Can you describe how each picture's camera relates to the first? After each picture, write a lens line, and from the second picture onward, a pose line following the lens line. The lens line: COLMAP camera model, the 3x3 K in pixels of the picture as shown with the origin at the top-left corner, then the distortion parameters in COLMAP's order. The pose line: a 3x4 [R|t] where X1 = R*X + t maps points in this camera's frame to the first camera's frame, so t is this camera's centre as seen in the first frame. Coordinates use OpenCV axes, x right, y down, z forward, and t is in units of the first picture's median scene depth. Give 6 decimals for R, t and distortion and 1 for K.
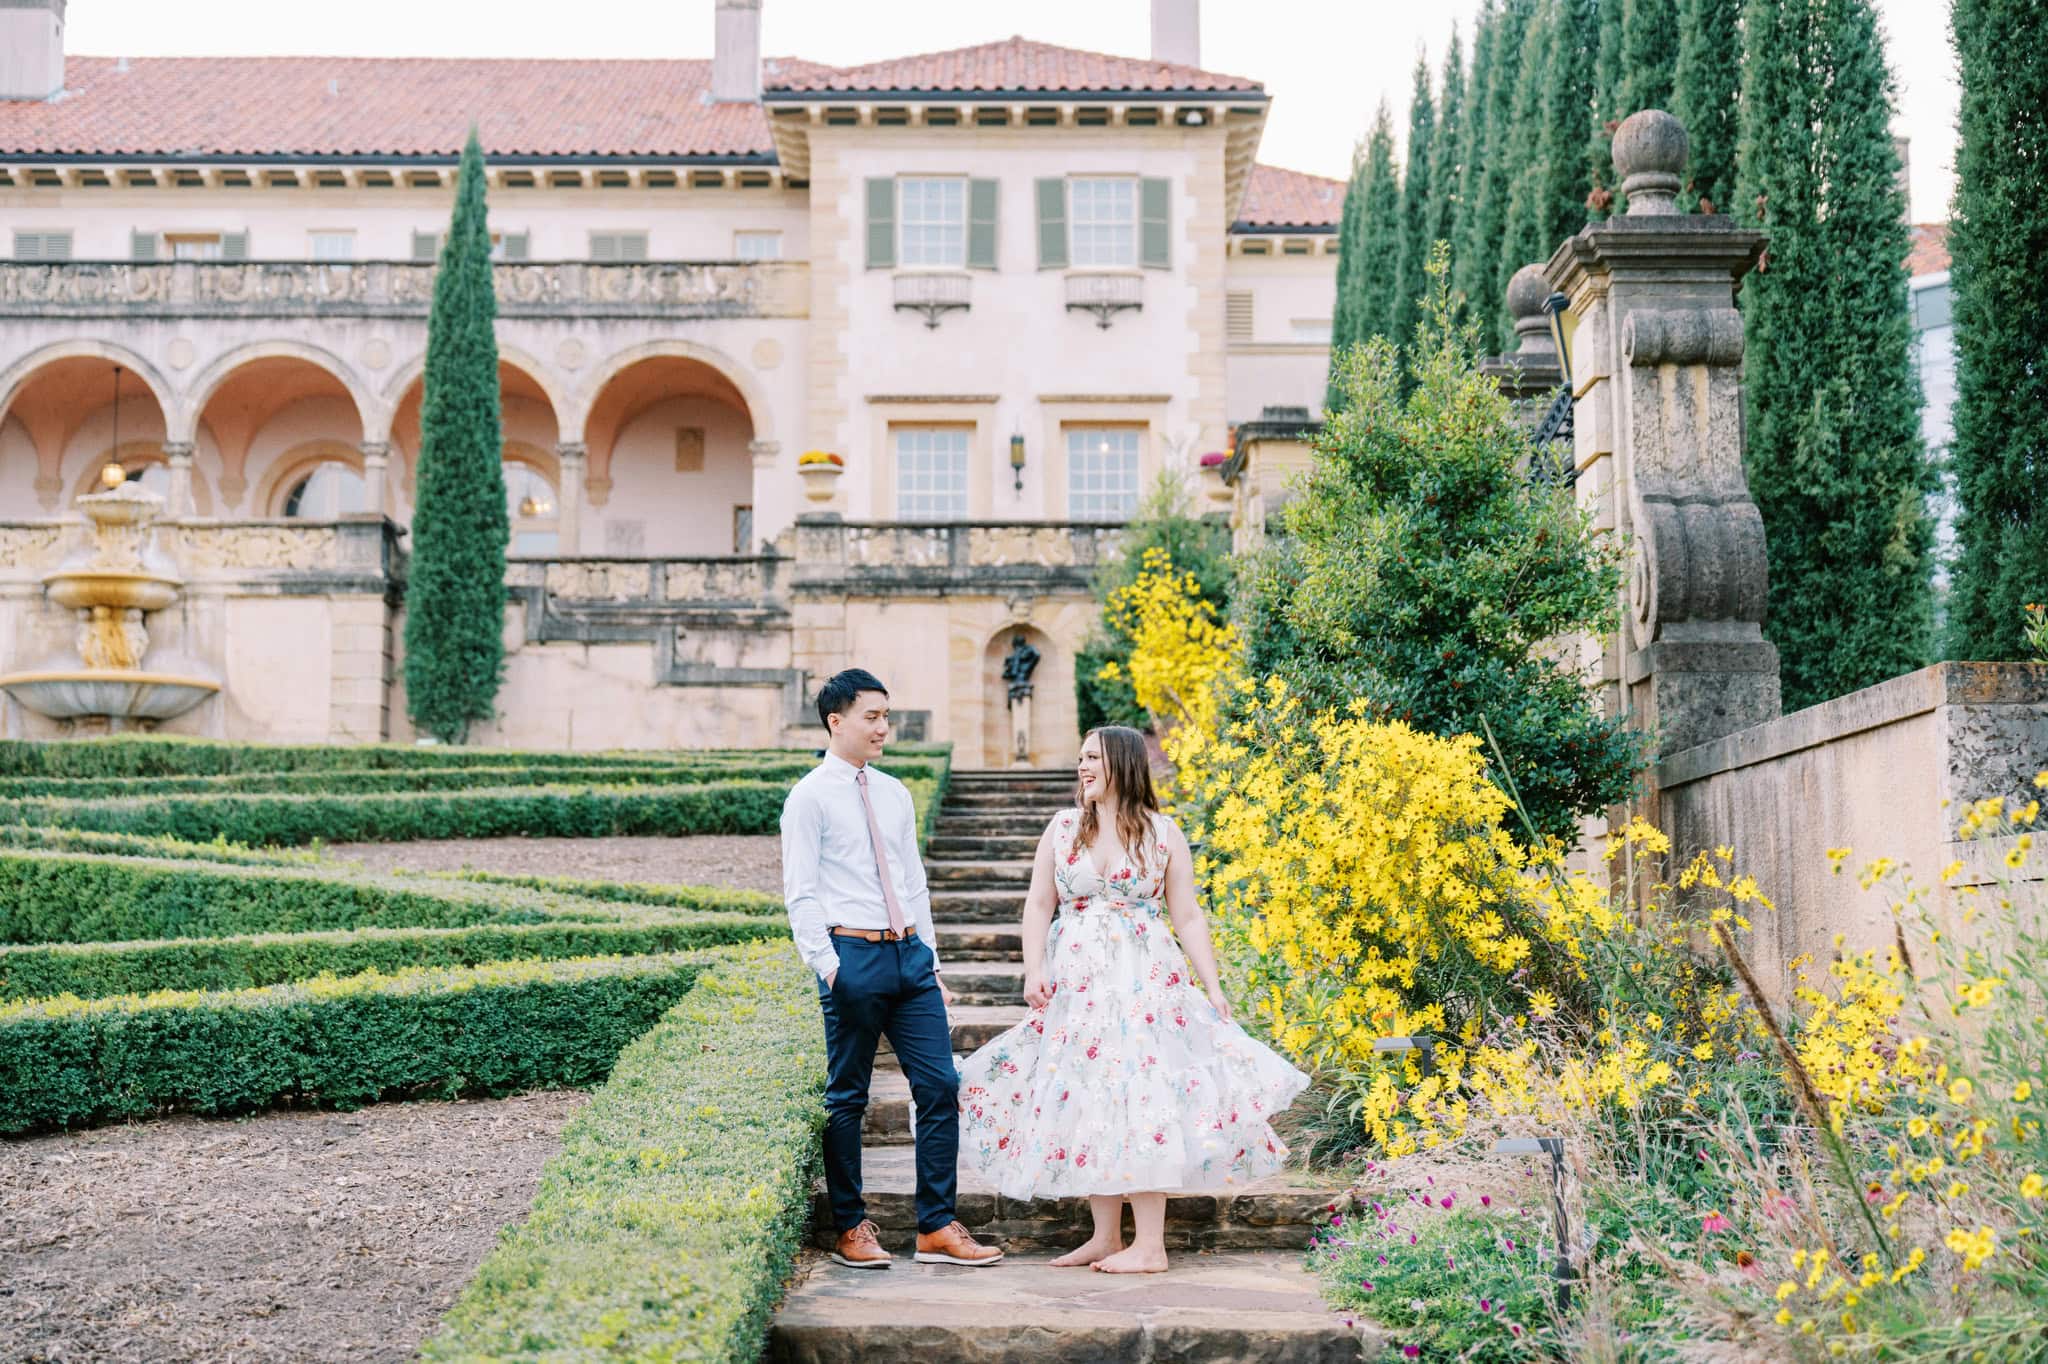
lens RADIAL K [[2969.3, 0, 1024.0], [0, 2969.3, 682.0], [0, 0, 1]] dist [-0.039858, 0.032777]
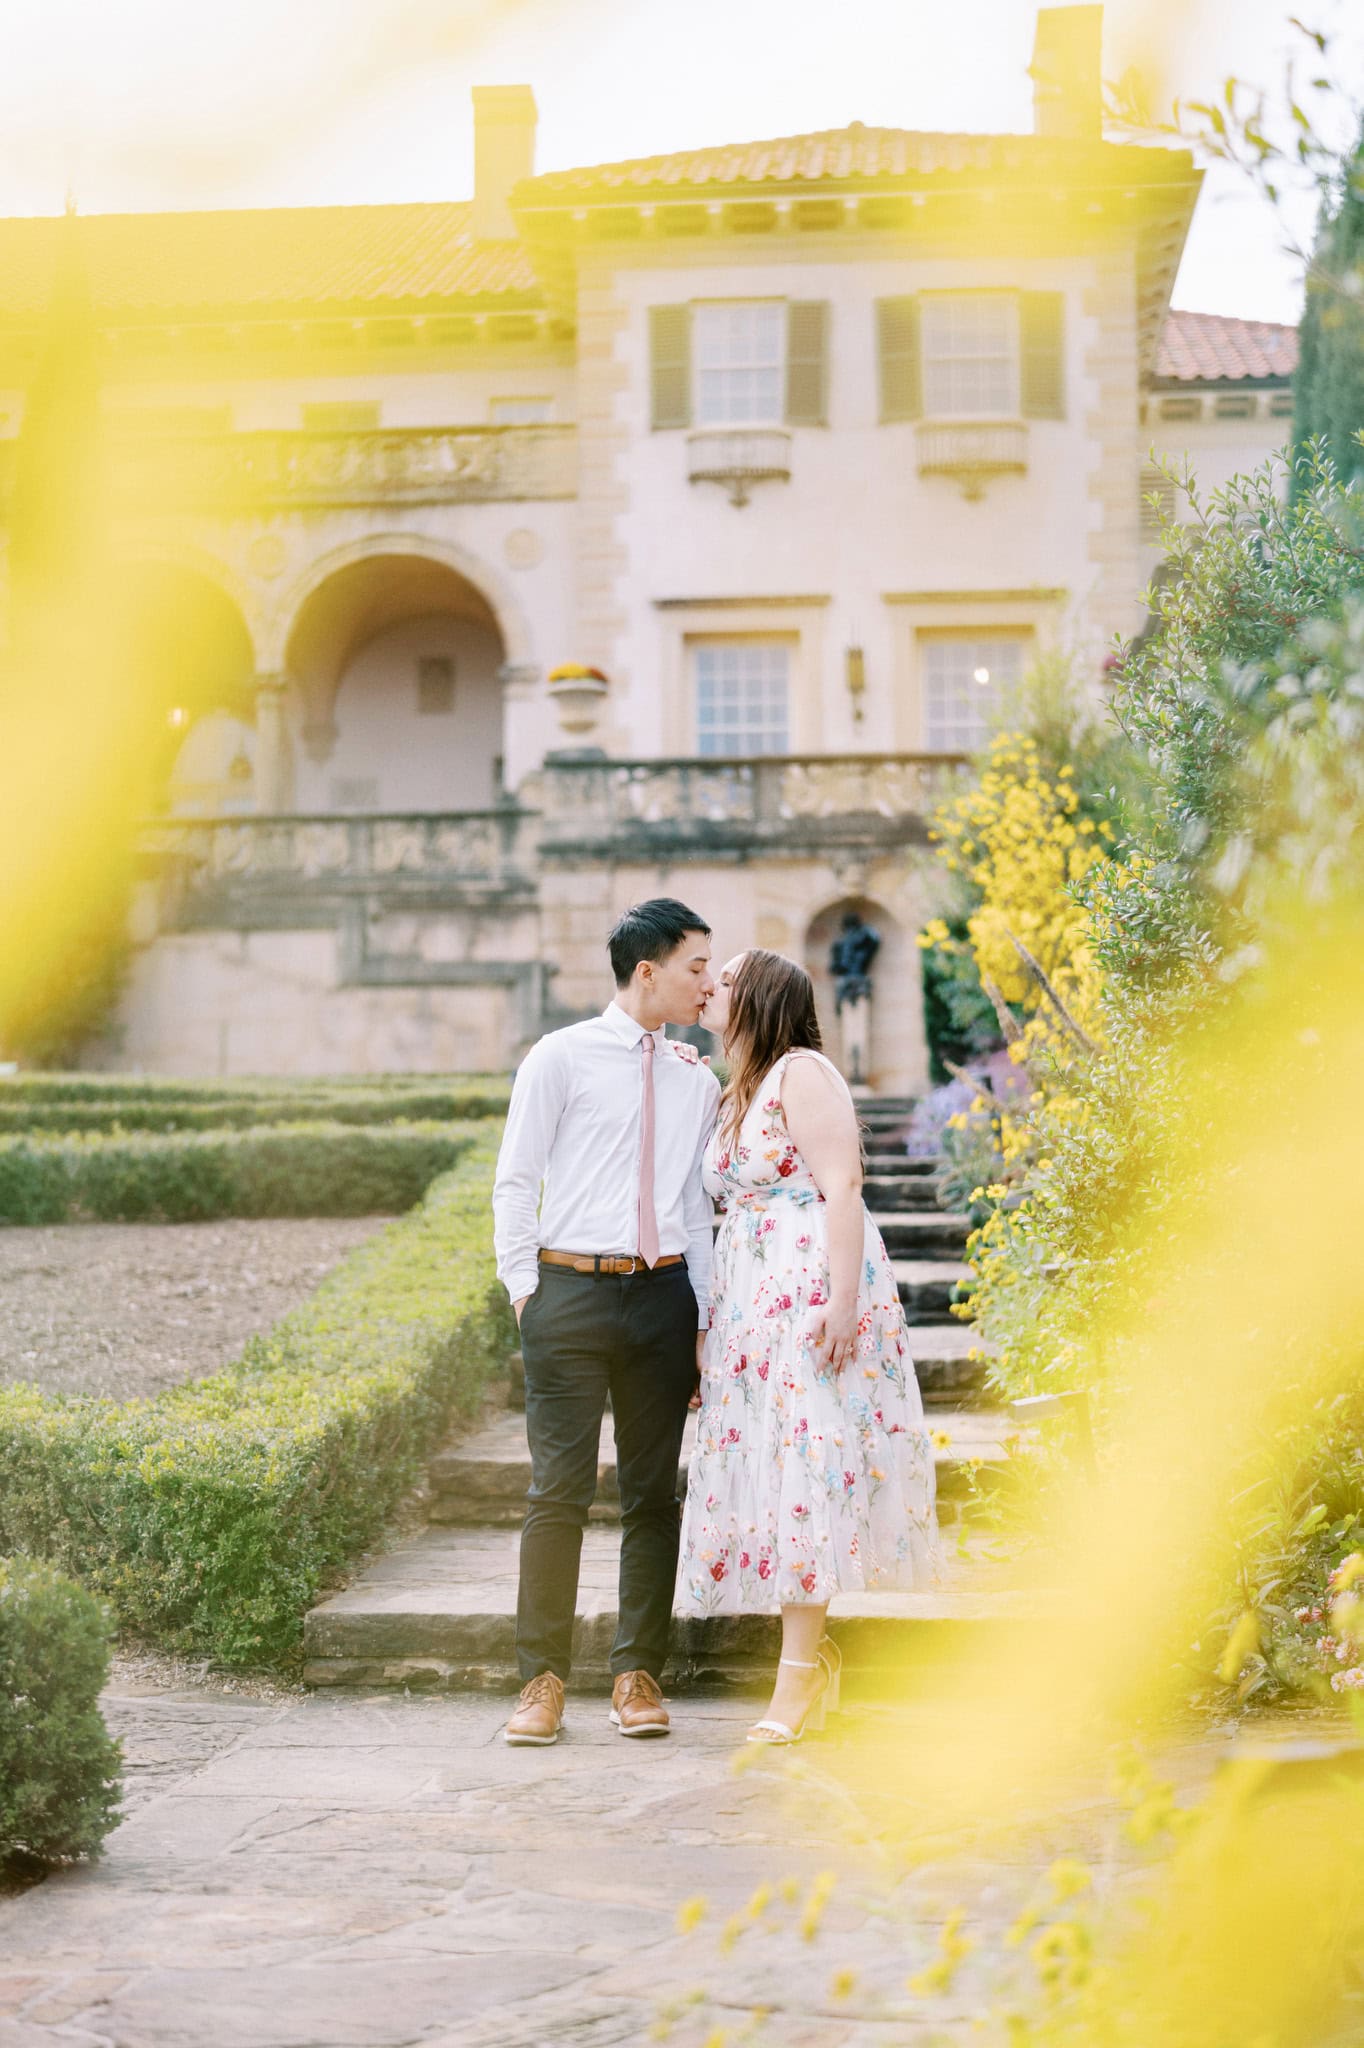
lens RADIAL K [[3047.6, 0, 682.6], [0, 3047.6, 1121.3], [0, 0, 1]] dist [-0.001437, 0.026309]
pose [[0.996288, -0.009959, -0.085508, 0.020193], [0.013159, 0.999231, 0.036945, 0.007101], [0.085074, -0.037933, 0.995652, 0.253105]]
